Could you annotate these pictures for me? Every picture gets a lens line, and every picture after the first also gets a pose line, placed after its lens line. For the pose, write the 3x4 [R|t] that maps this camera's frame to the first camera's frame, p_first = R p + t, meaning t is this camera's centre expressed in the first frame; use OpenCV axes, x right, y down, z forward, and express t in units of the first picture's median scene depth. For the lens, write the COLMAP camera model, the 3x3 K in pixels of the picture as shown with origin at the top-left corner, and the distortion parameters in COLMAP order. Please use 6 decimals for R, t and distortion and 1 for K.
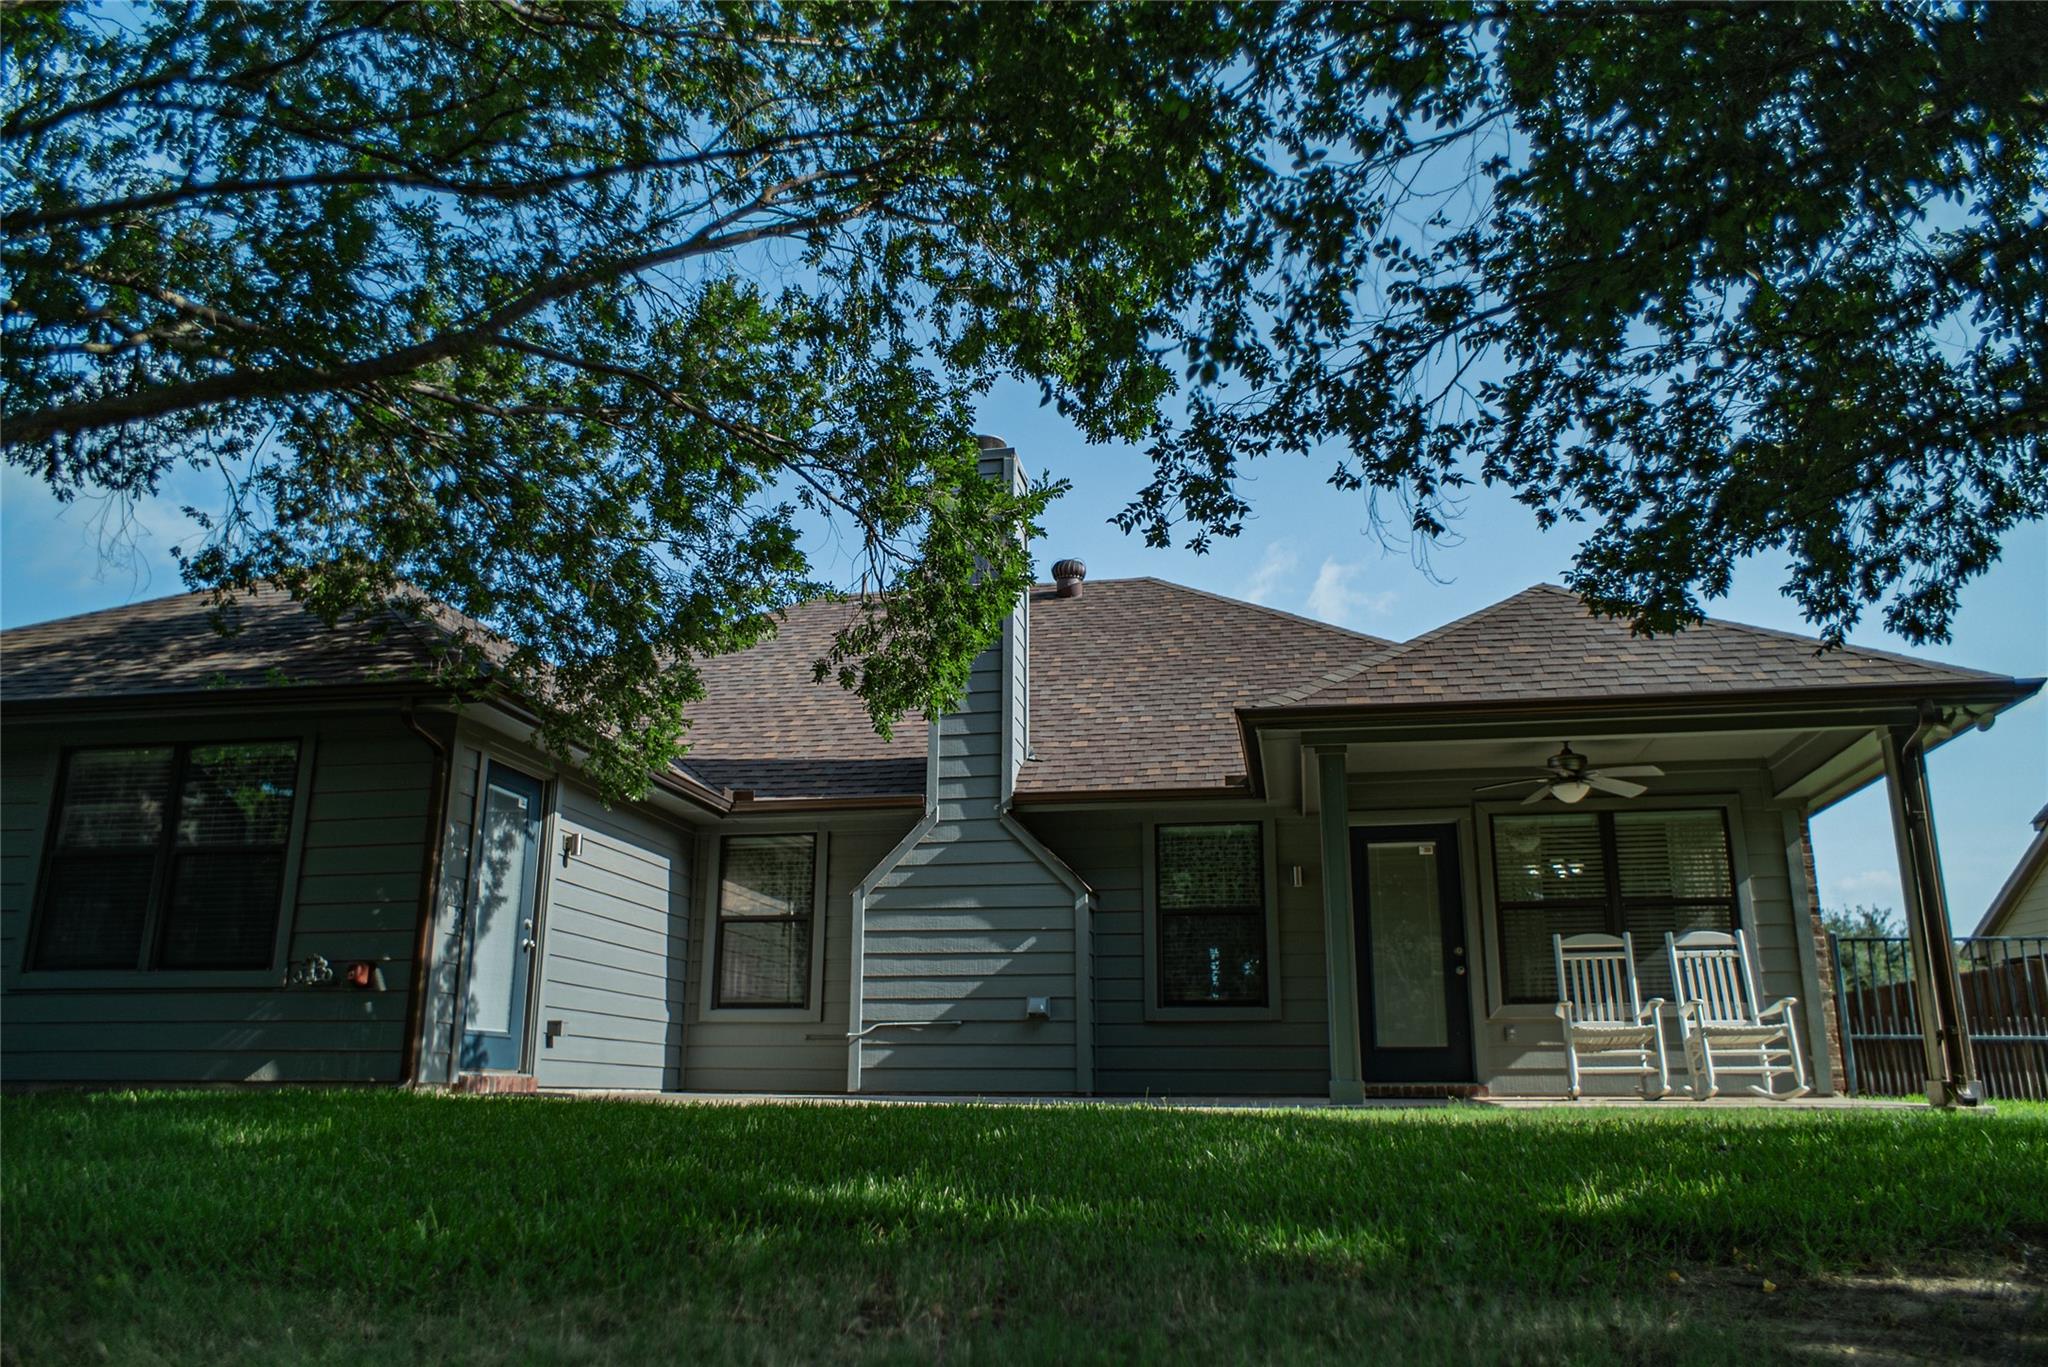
lens RADIAL K [[1512.2, 0, 1023.1], [0, 1512.2, 682.1], [0, 0, 1]] dist [-0.011656, -0.000554]
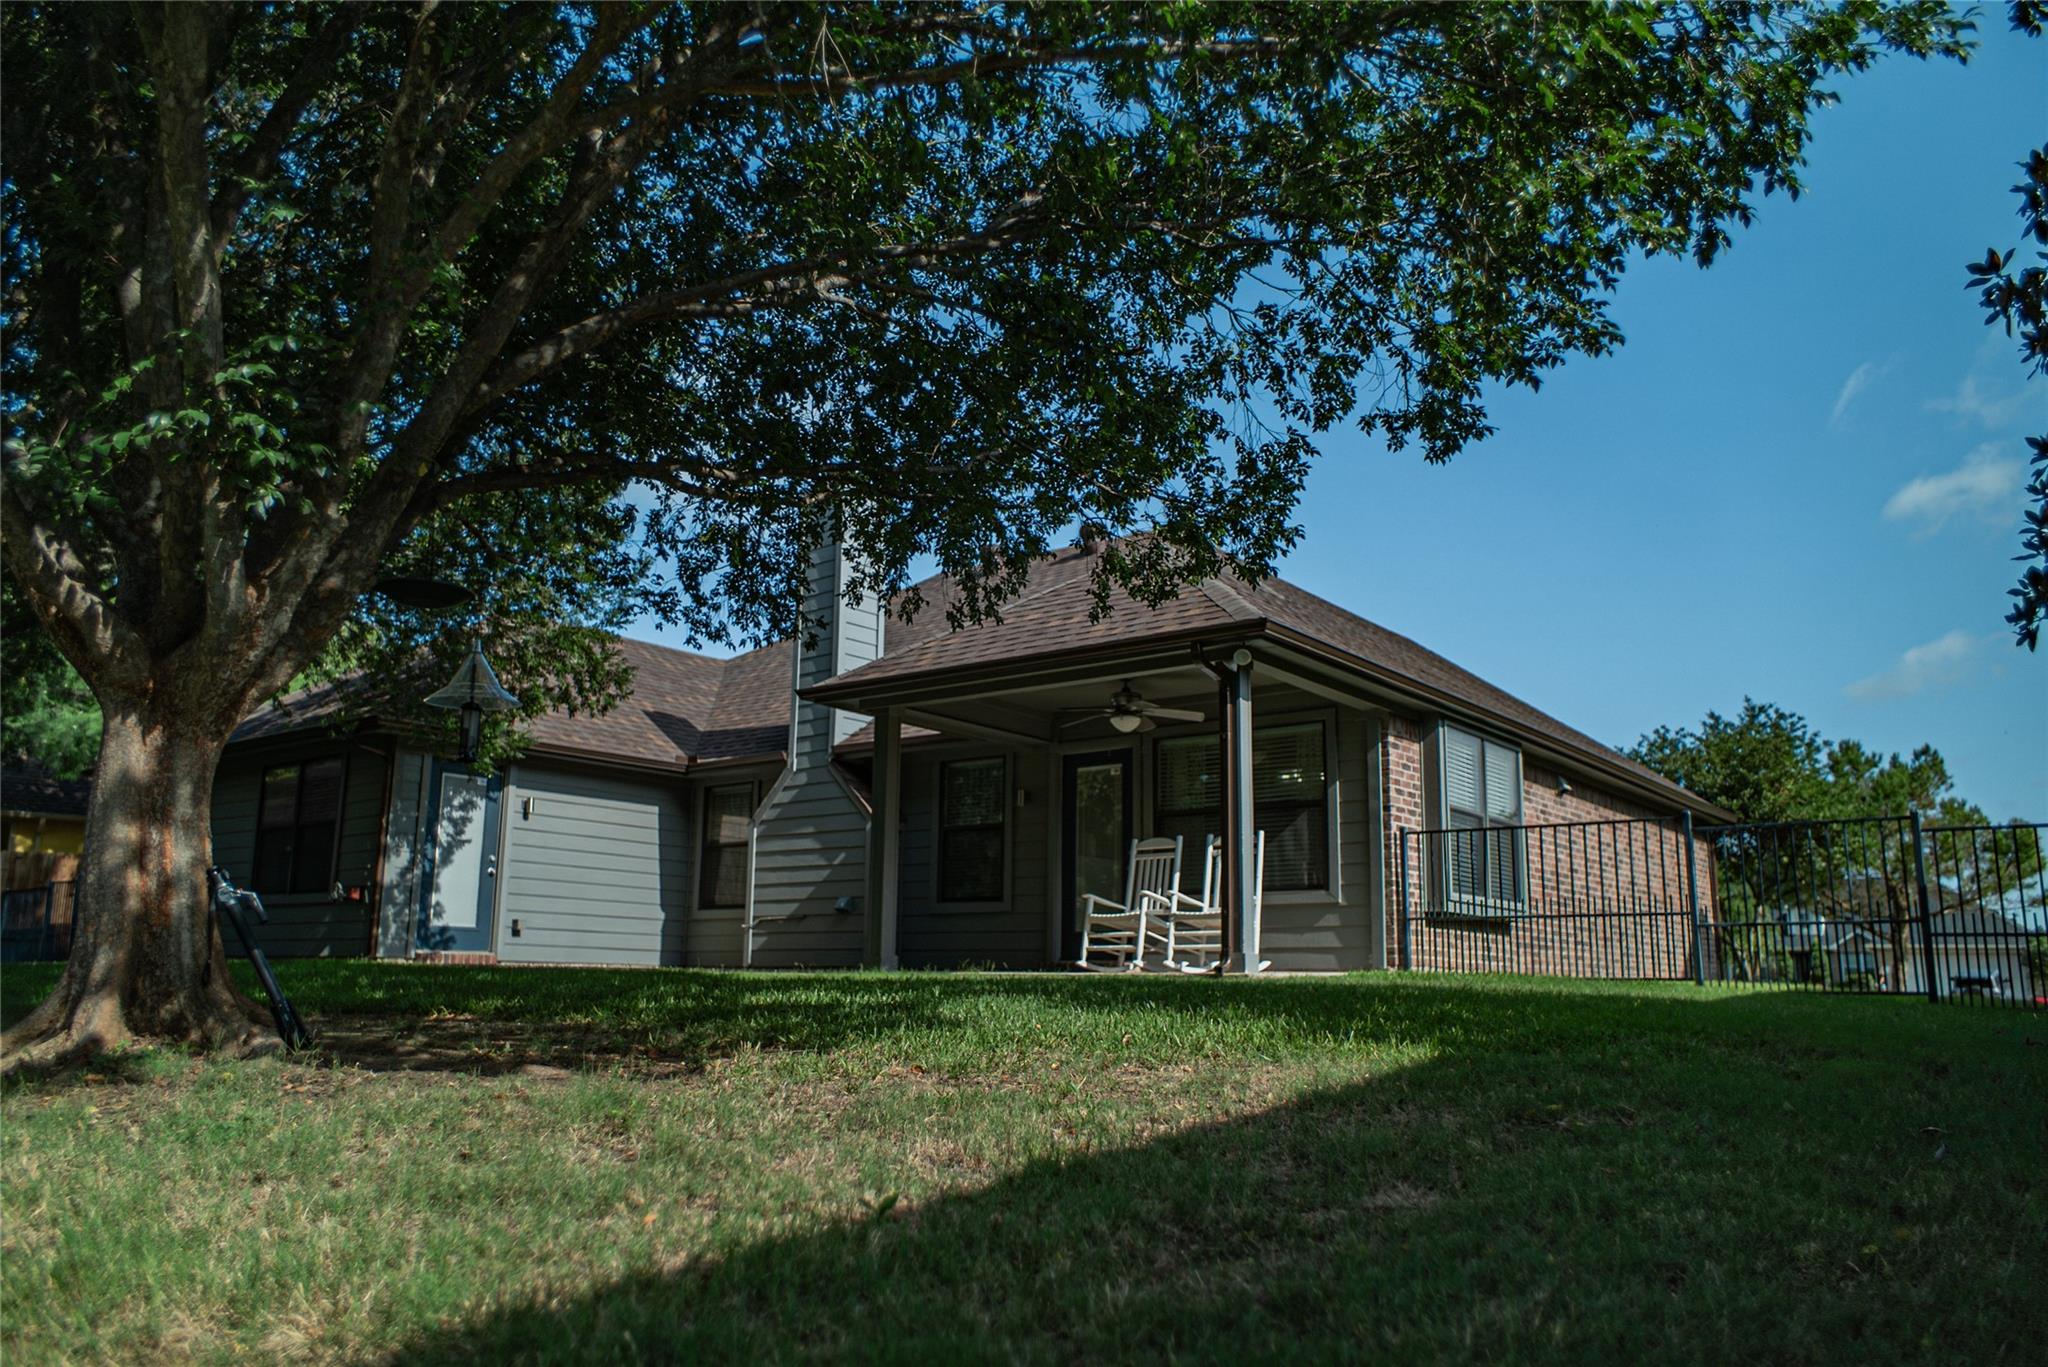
lens RADIAL K [[1512.2, 0, 1028.2], [0, 1512.2, 684.7], [0, 0, 1]] dist [-0.011656, -0.000554]
pose [[0.887473, -0.082348, -0.453444, 0.877590], [0.110662, 0.993198, 0.036215, -0.010626], [0.447377, -0.082319, 0.890549, -0.119034]]
